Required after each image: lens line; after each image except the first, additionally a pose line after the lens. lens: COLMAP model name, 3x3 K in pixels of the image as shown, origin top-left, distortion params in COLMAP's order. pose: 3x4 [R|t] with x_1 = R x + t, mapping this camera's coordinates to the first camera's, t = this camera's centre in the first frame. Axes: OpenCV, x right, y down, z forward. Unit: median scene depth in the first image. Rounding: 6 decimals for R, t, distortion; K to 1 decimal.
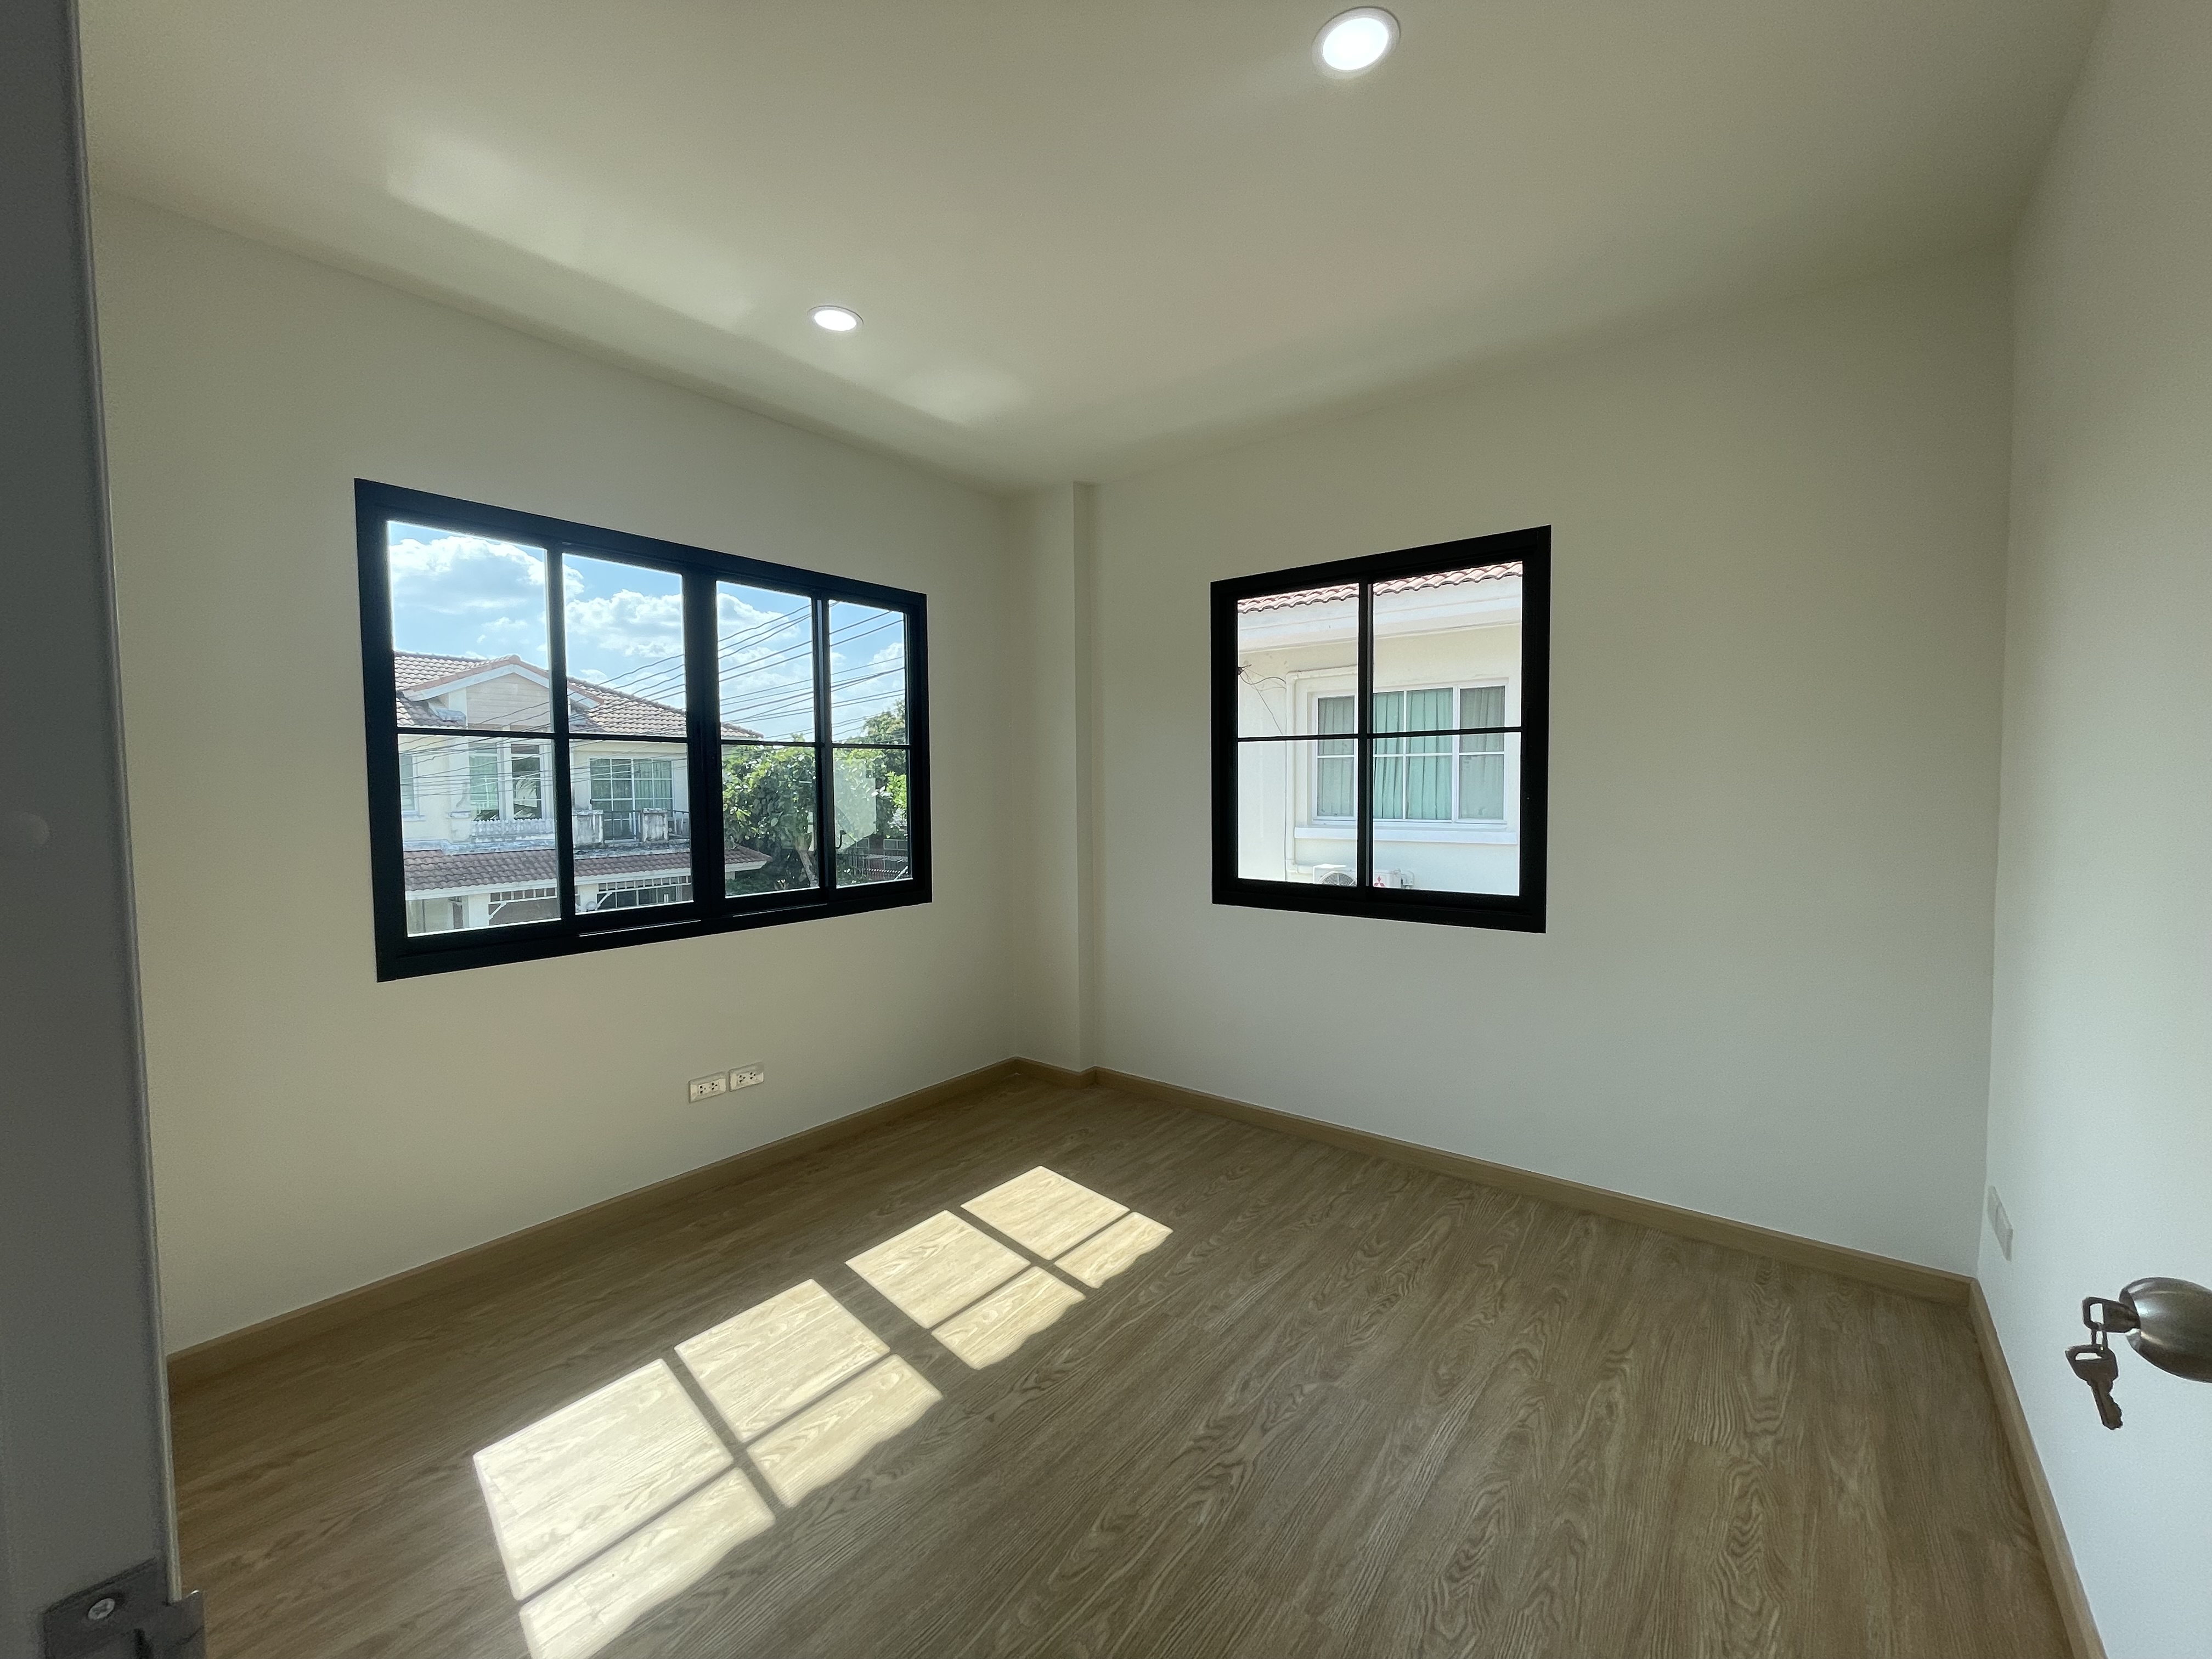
lens RADIAL K [[894.6, 0, 1106.0], [0, 894.6, 829.5], [0, 0, 1]] dist [-0.004890, -0.000242]
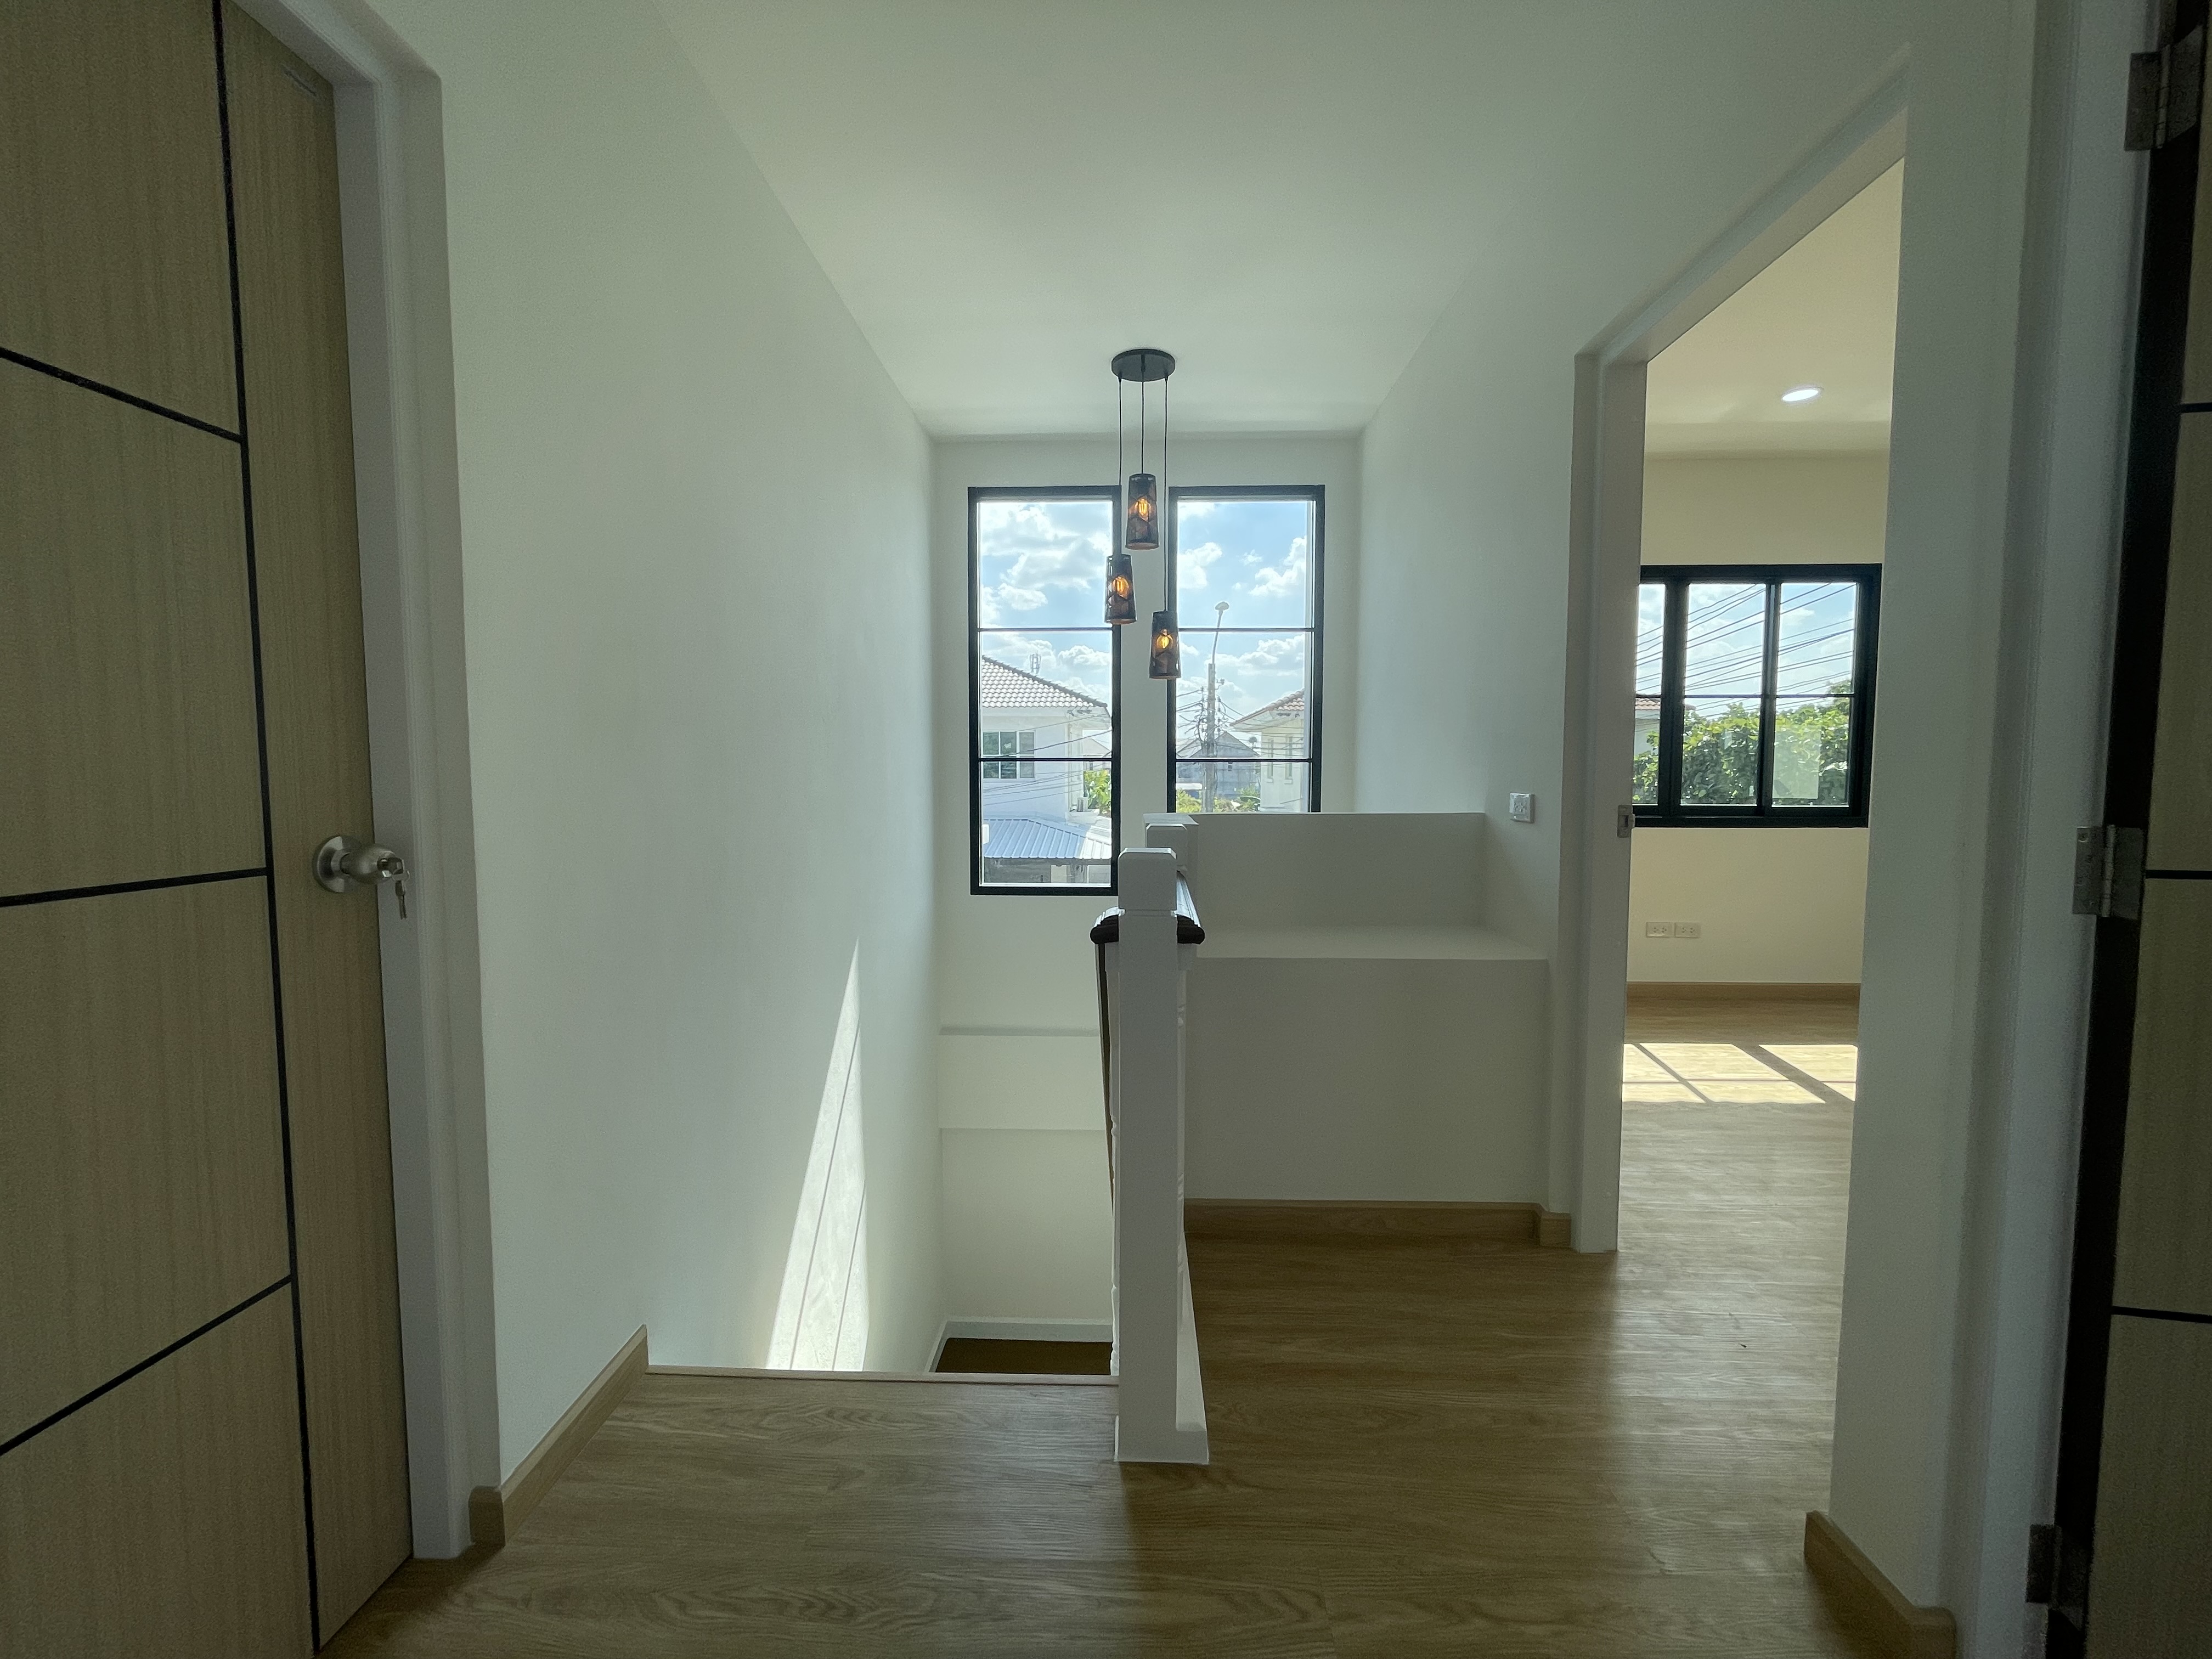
lens RADIAL K [[894.6, 0, 1106.0], [0, 894.6, 829.5], [0, 0, 1]] dist [-0.004890, -0.000242]
pose [[0.592822, 0.064247, -0.802767, 0.177712], [-0.048232, 0.997856, 0.044242, 0.093249], [0.803888, 0.012492, 0.594650, -0.576502]]
